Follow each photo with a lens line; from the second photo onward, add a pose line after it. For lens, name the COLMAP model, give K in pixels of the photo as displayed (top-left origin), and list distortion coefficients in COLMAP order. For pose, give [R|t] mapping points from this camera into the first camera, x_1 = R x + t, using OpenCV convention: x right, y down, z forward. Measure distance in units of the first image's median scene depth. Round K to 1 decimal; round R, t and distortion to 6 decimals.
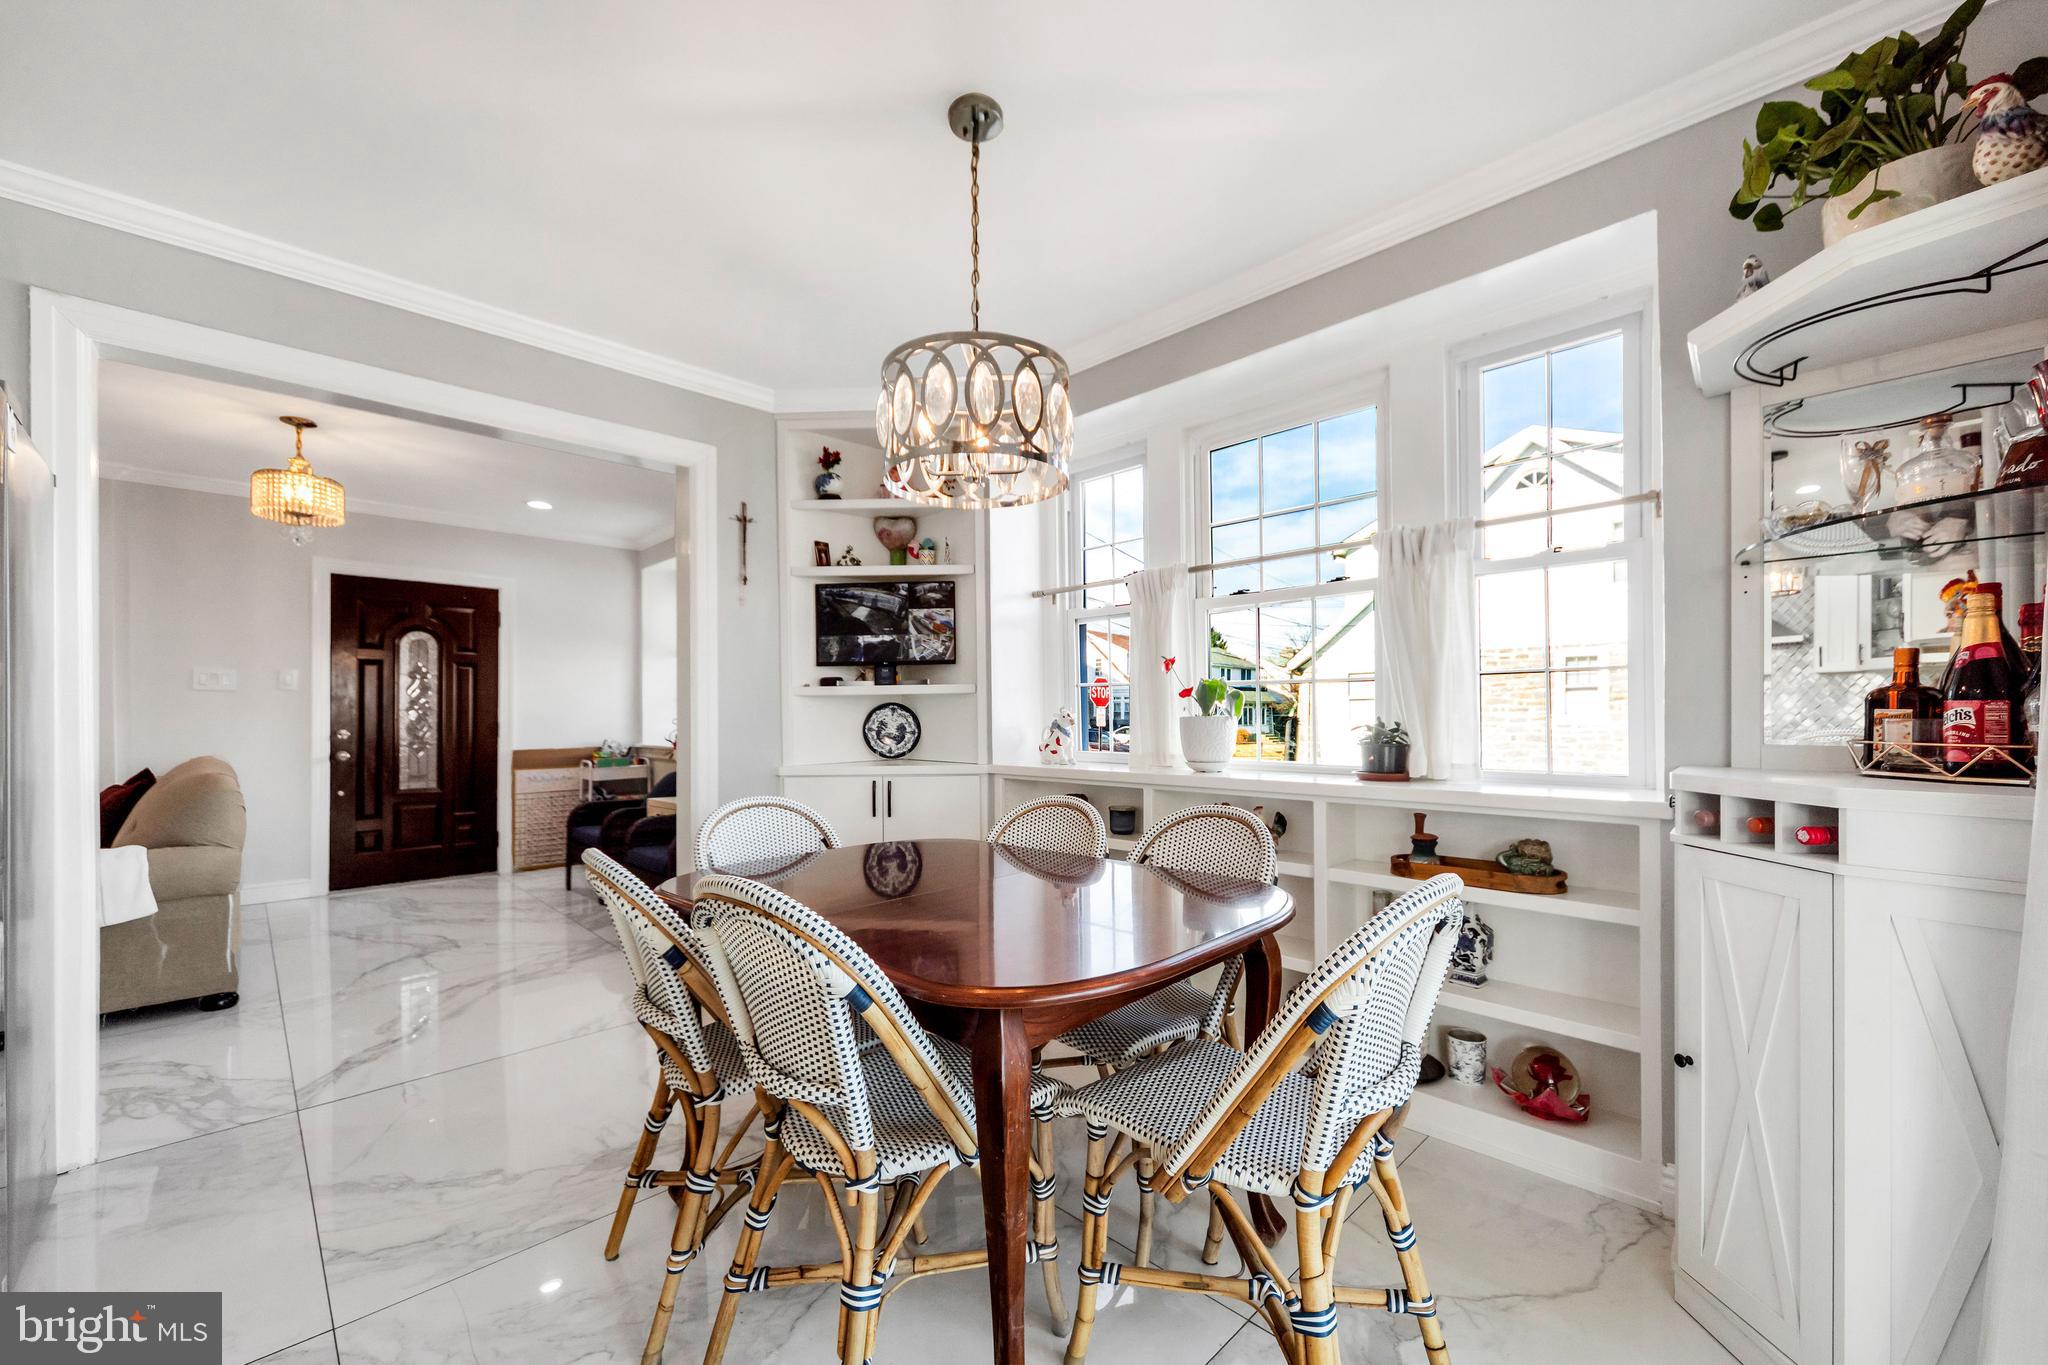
lens RADIAL K [[795.2, 0, 1016.0], [0, 795.2, 717.1], [0, 0, 1]] dist [-0.000469, 0.000057]
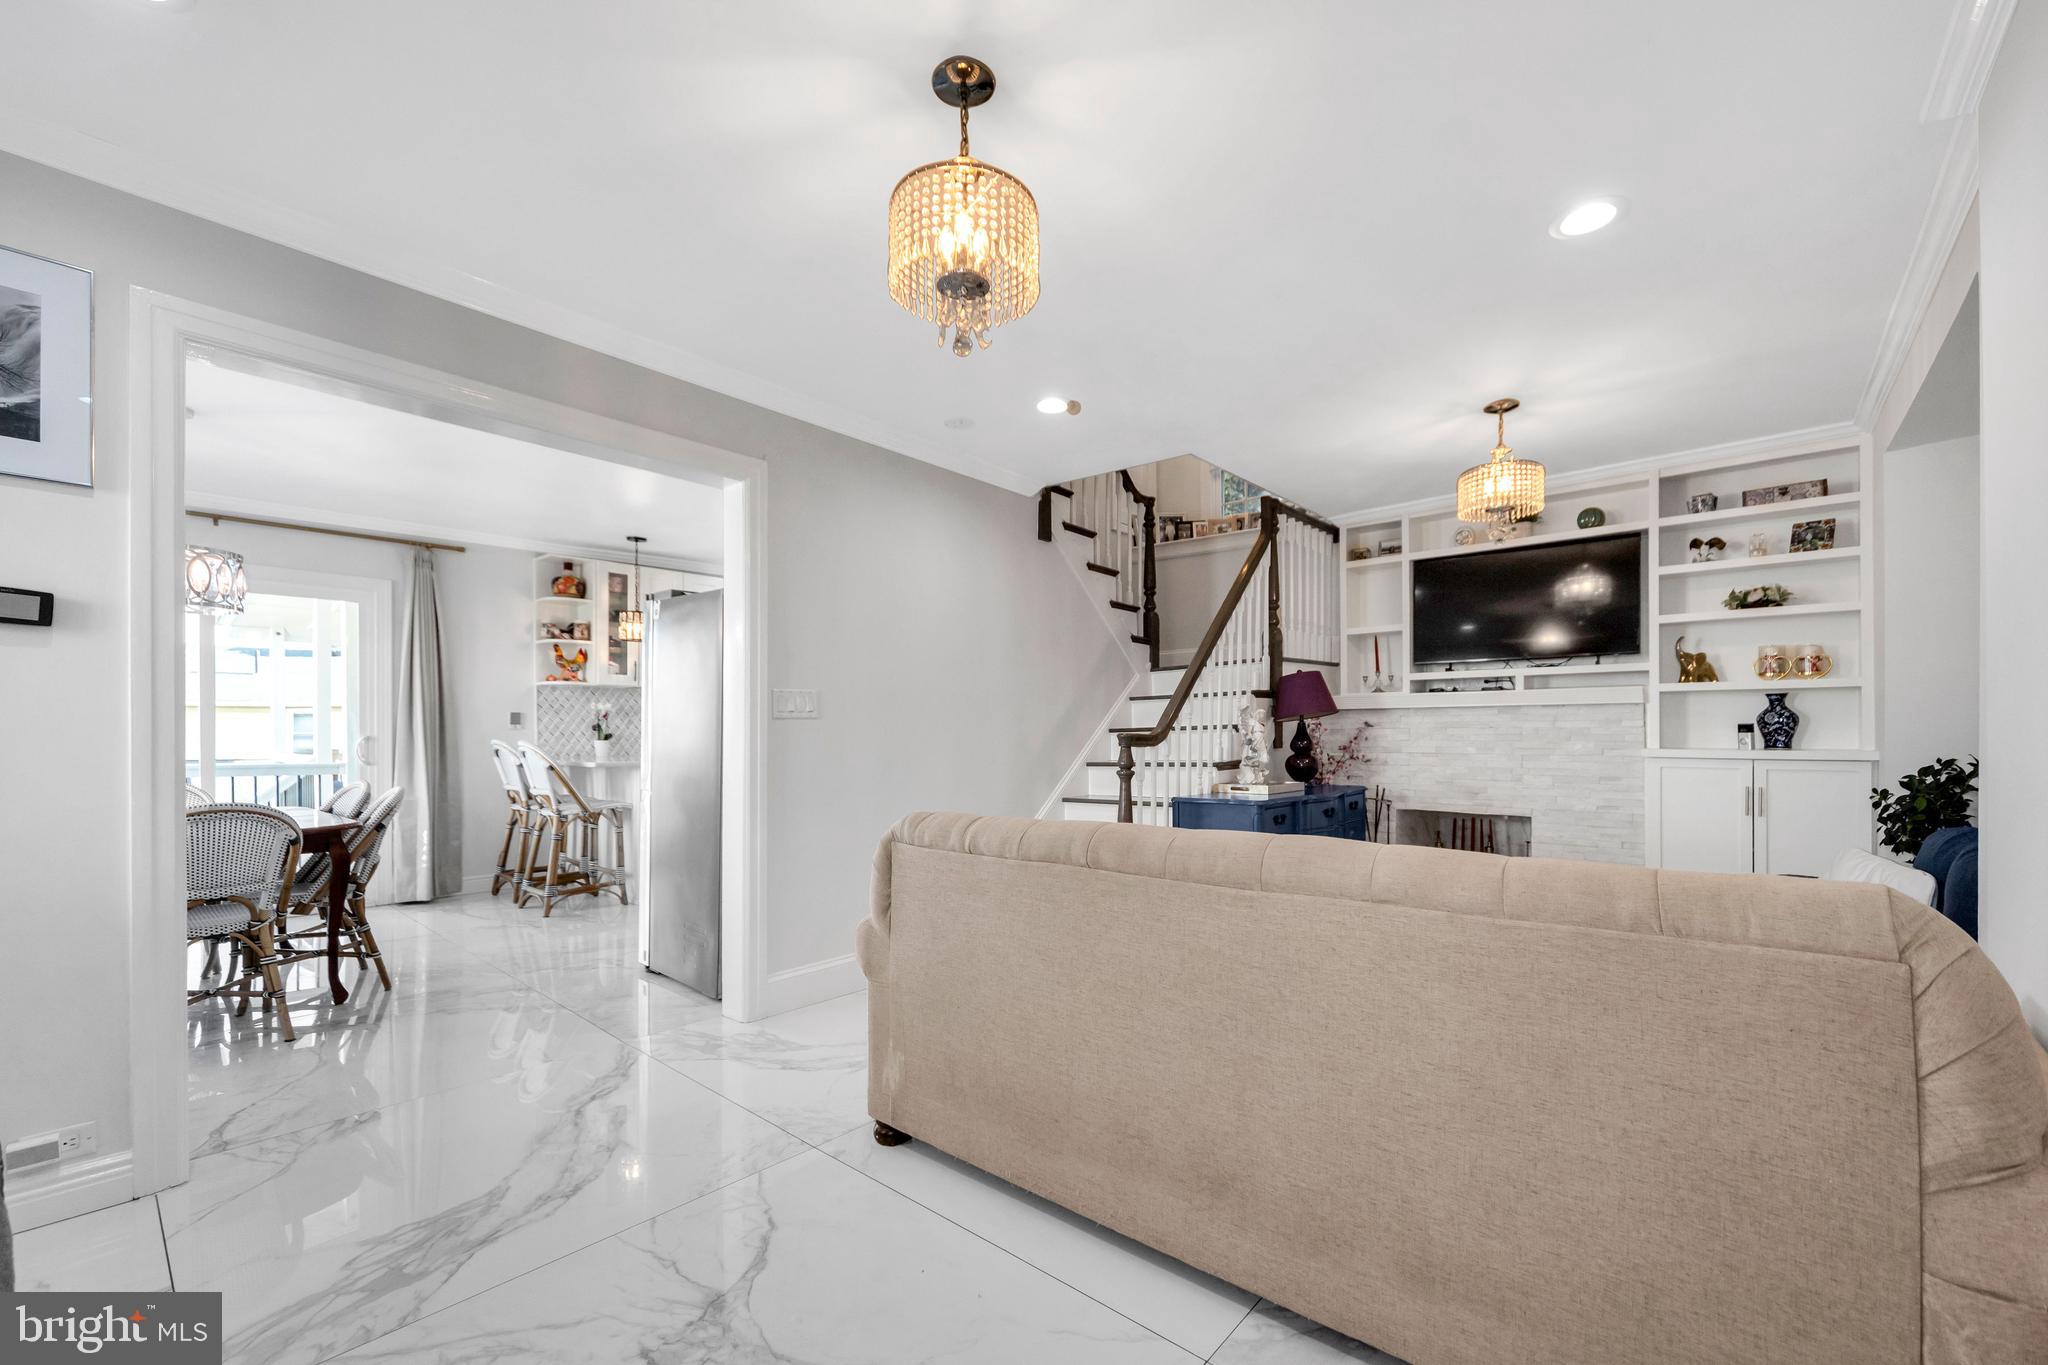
lens RADIAL K [[829.6, 0, 1025.2], [0, 829.6, 732.6], [0, 0, 1]] dist [-0.001493, -0.000322]
pose [[-0.996481, 0.005164, -0.083662, -0.598483], [0.005214, 0.999986, -0.000388, 0.001092], [0.083659, -0.000823, -0.996494, 0.991256]]
